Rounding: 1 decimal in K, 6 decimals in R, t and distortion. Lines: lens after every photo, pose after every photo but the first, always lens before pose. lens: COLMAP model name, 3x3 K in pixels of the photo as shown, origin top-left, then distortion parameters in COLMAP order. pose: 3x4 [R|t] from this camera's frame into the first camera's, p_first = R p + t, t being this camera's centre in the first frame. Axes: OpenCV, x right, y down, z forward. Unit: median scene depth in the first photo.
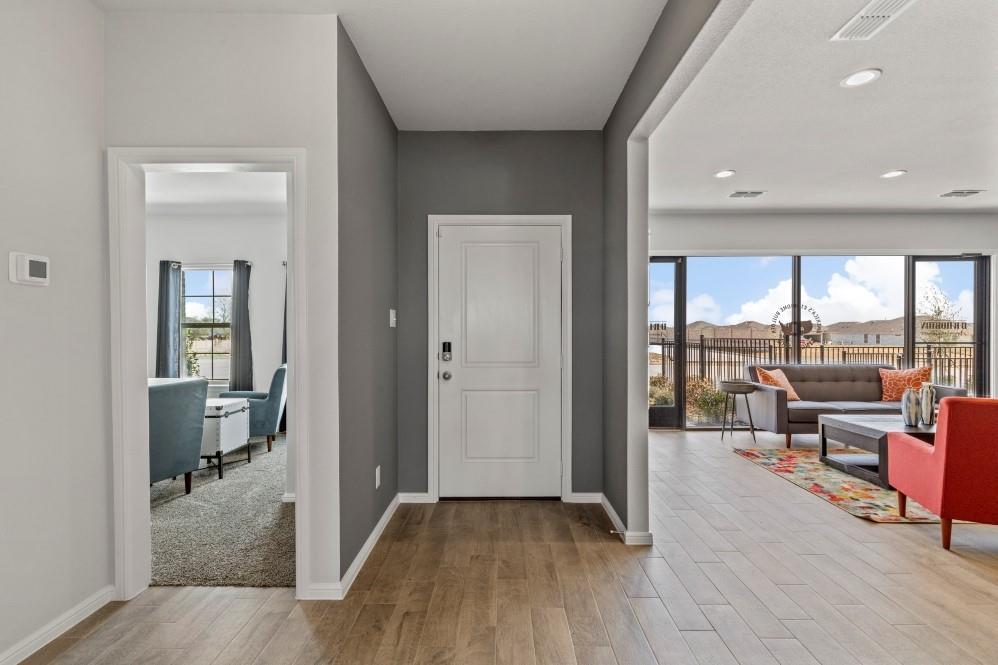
lens RADIAL K [[445.8, 0, 501.8], [0, 445.8, 330.4], [0, 0, 1]] dist [0.010603, -0.002983]
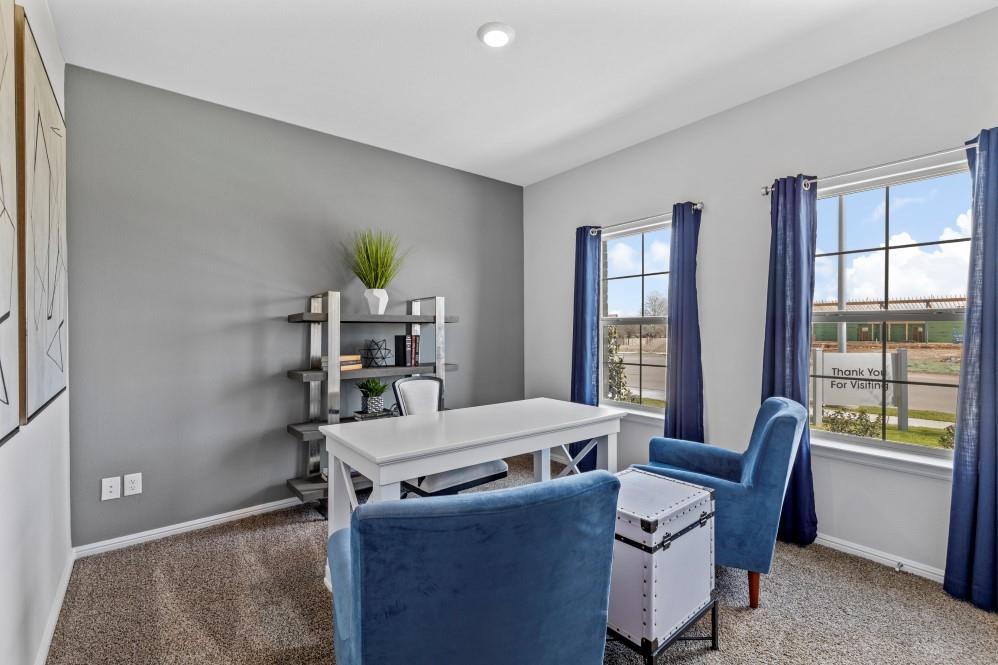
lens RADIAL K [[445.8, 0, 501.3], [0, 445.8, 330.7], [0, 0, 1]] dist [0.010603, -0.002983]
pose [[0.632766, 0.004705, -0.774329, -0.288128], [-0.003078, 0.999989, 0.003561, 0.004315], [0.774337, 0.000130, 0.632774, 0.457071]]
